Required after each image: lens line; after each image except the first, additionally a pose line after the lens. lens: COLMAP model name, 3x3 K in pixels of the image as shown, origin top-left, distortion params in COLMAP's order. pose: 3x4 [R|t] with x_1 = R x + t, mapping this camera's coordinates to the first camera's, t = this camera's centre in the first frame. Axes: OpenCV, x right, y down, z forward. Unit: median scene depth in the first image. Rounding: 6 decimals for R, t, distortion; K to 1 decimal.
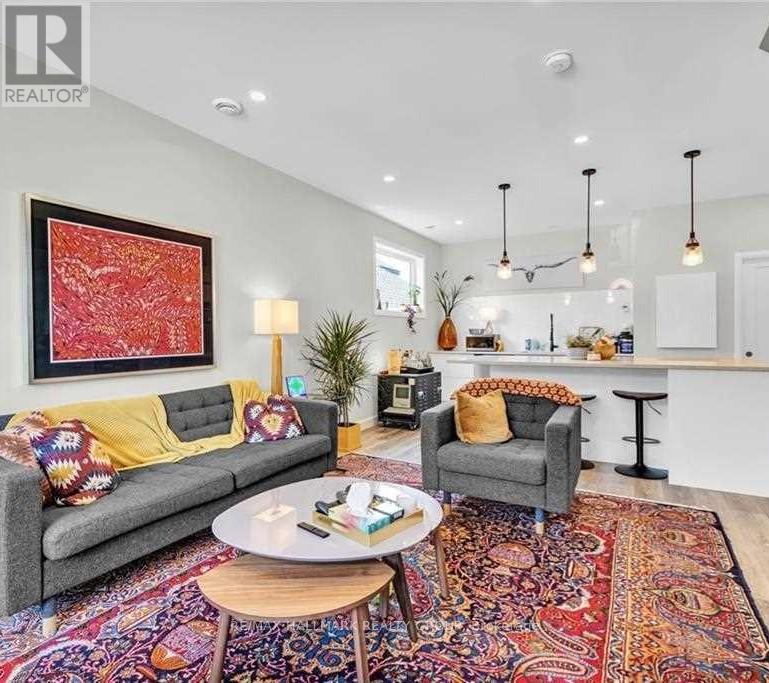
lens RADIAL K [[449.1, 0, 382.6], [0, 449.1, 342.3], [0, 0, 1]] dist [0.002146, 0.001049]
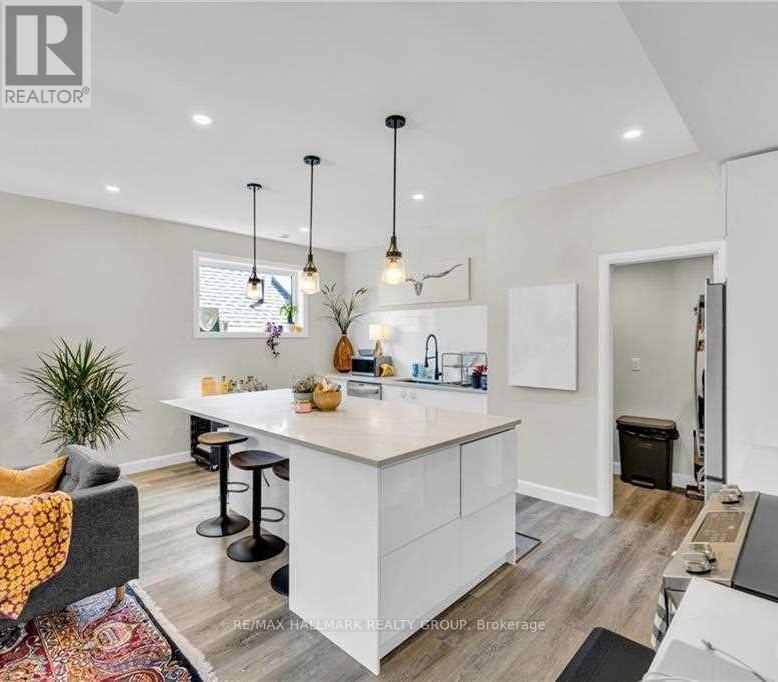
lens RADIAL K [[439.8, 0, 389.0], [0, 439.8, 338.6], [0, 0, 1]] dist [-0.039621, -0.002079]
pose [[0.973370, 0.005734, -0.229169, 0.477295], [-0.007748, 0.999939, -0.007889, -0.047686], [0.229110, 0.009455, 0.973355, 0.202102]]
